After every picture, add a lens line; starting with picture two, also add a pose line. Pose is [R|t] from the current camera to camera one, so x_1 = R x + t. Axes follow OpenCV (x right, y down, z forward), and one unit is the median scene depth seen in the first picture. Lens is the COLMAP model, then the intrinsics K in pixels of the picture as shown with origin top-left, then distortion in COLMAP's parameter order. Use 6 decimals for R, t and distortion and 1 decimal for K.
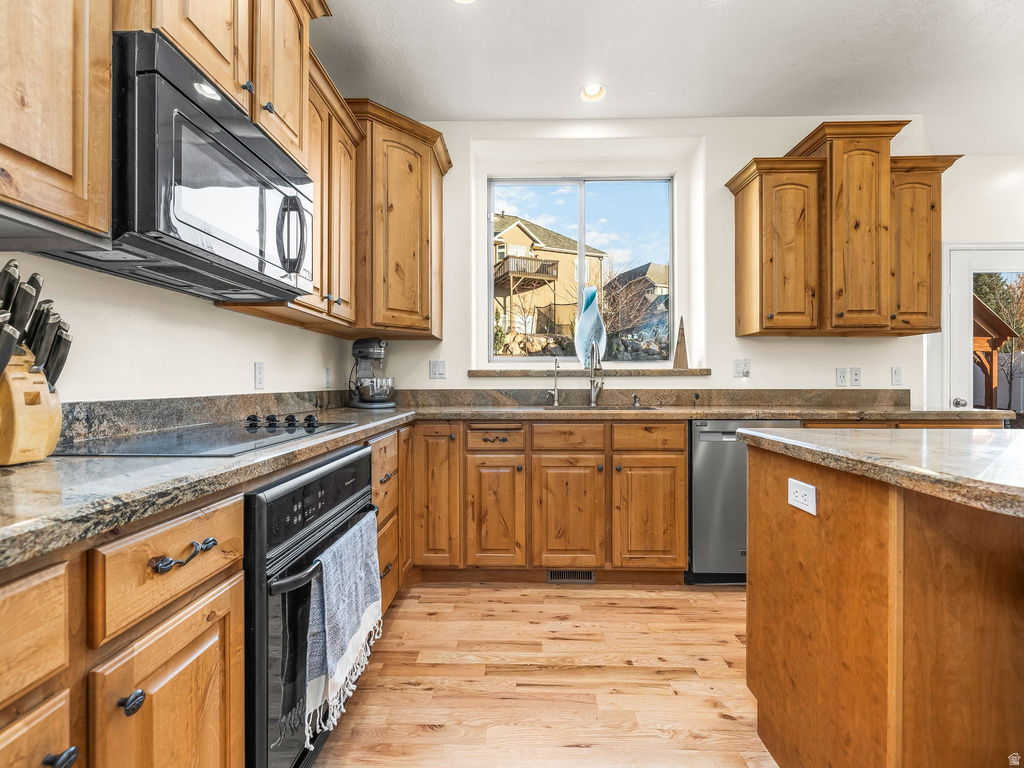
lens RADIAL K [[434.4, 0, 511.1], [0, 434.4, 383.2], [0, 0, 1]] dist [0.001564, -0.000506]
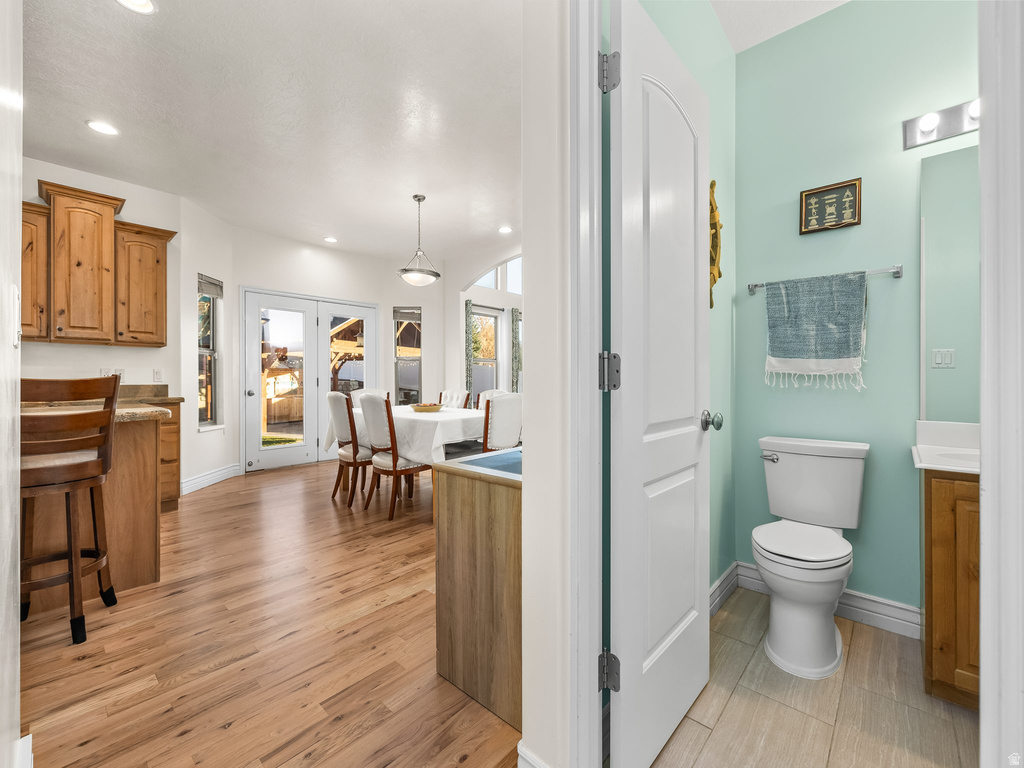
lens RADIAL K [[434.4, 0, 508.0], [0, 434.4, 378.6], [0, 0, 1]] dist [0.001564, -0.000506]
pose [[0.652244, 0.001751, 0.758007, 0.624720], [-0.000083, 0.999997, -0.002238, -0.003051], [-0.758009, 0.001397, 0.652243, -0.873767]]
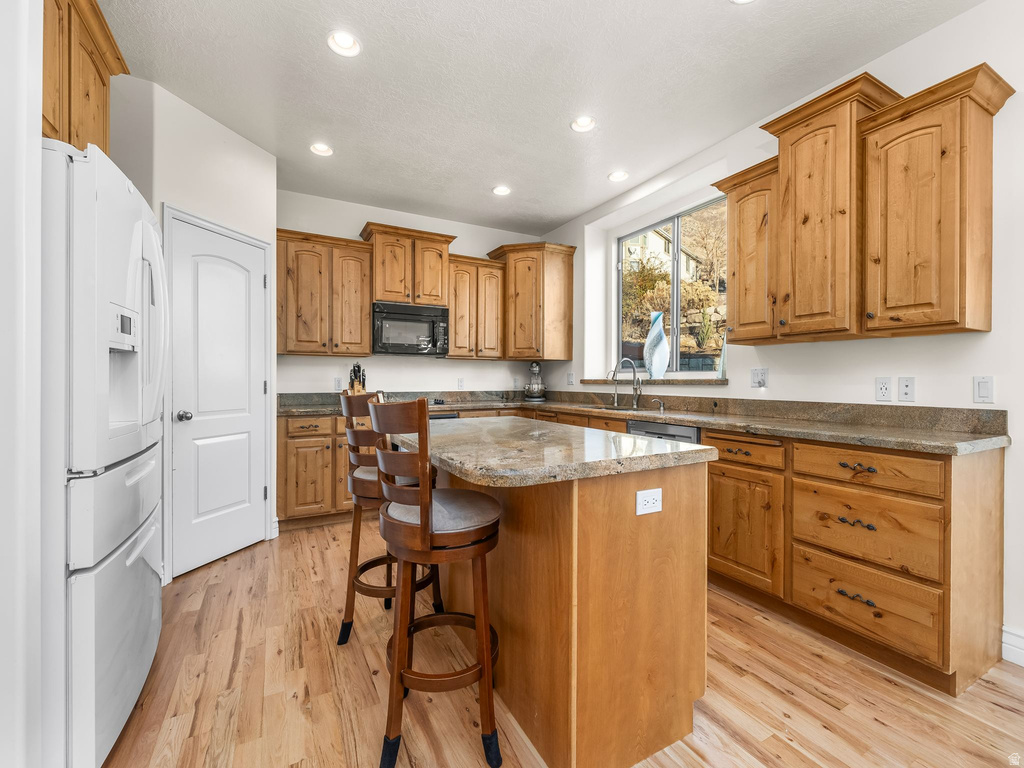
lens RADIAL K [[434.4, 0, 506.3], [0, 434.4, 381.5], [0, 0, 1]] dist [0.001564, -0.000506]
pose [[0.492068, 0.005995, -0.870536, 1.239232], [-0.006736, 0.999973, 0.003079, -0.029034], [0.870531, 0.004349, 0.492095, 0.027603]]
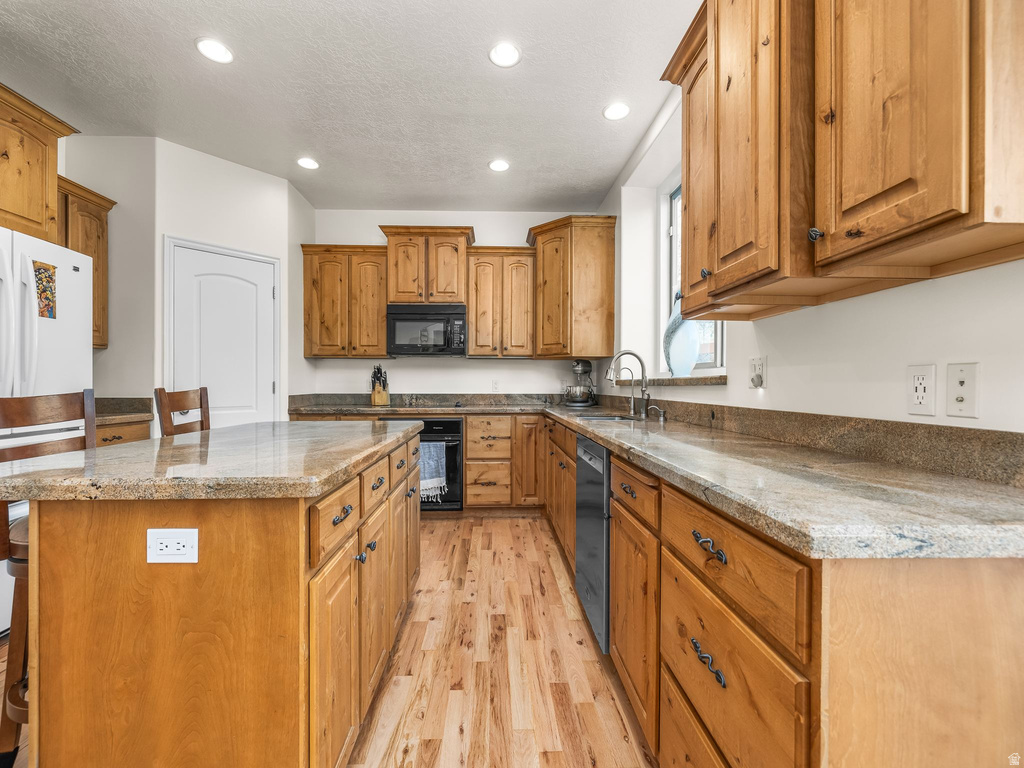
lens RADIAL K [[434.4, 0, 505.1], [0, 434.4, 385.3], [0, 0, 1]] dist [0.001564, -0.000506]
pose [[0.052226, 0.002822, -0.998631, 1.241852], [-0.005999, 0.999979, 0.002512, -0.019067], [0.998617, 0.005859, 0.052242, 0.705016]]
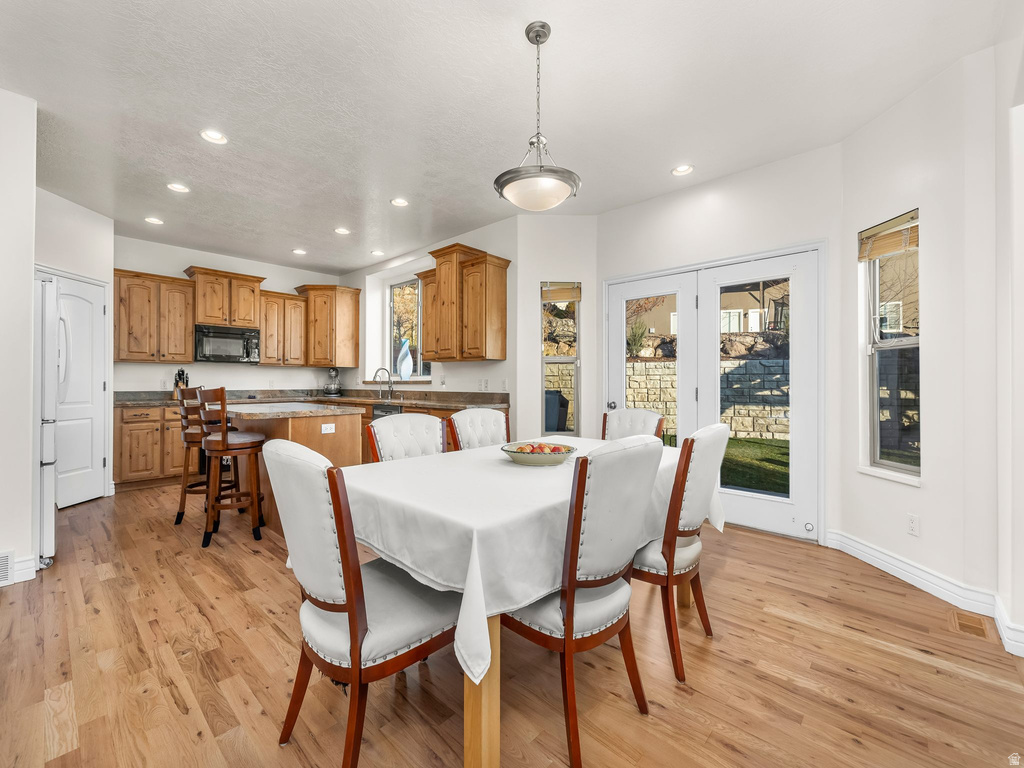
lens RADIAL K [[434.4, 0, 505.6], [0, 434.4, 381.4], [0, 0, 1]] dist [0.001564, -0.000506]
pose [[0.747837, 0.000469, -0.663882, 2.163064], [-0.005244, 0.999973, -0.005201, -0.022383], [0.663862, 0.007371, 0.747819, -0.196885]]
